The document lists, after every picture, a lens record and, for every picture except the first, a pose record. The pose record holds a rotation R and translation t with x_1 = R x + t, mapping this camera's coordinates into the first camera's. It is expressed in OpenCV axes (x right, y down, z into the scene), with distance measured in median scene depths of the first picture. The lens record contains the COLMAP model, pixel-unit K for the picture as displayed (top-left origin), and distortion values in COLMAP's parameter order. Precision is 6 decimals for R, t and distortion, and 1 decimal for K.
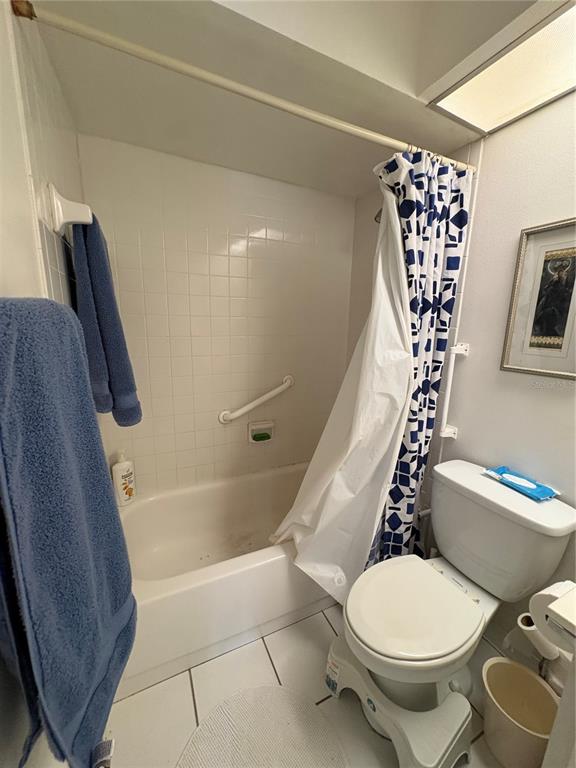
lens RADIAL K [[308.6, 0, 288.0], [0, 308.6, 384.0], [0, 0, 1]] dist [-0.001004, -0.000215]
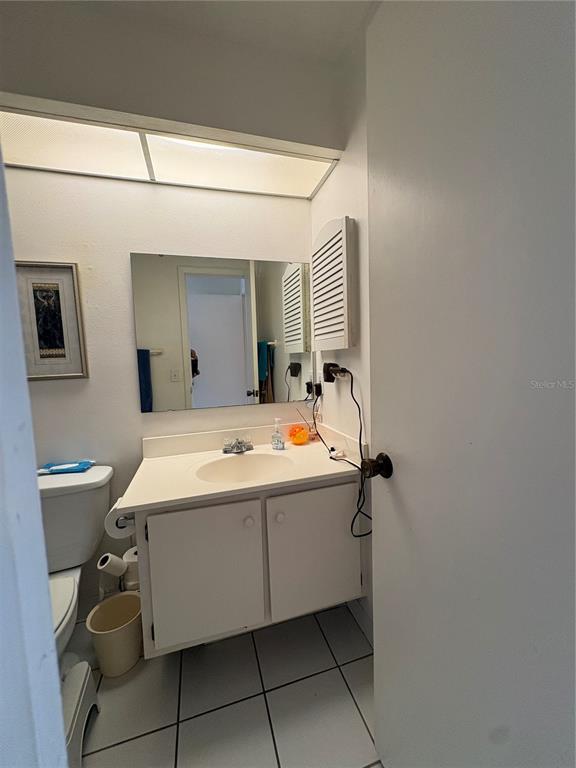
lens RADIAL K [[305.9, 0, 288.0], [0, 305.9, 384.0], [0, 0, 1]] dist [0.002199, 0.000010]
pose [[0.174416, -0.164671, 0.970805, -0.245313], [0.210067, 0.969443, 0.126700, 0.031759], [-0.962004, 0.181835, 0.203678, -0.174442]]
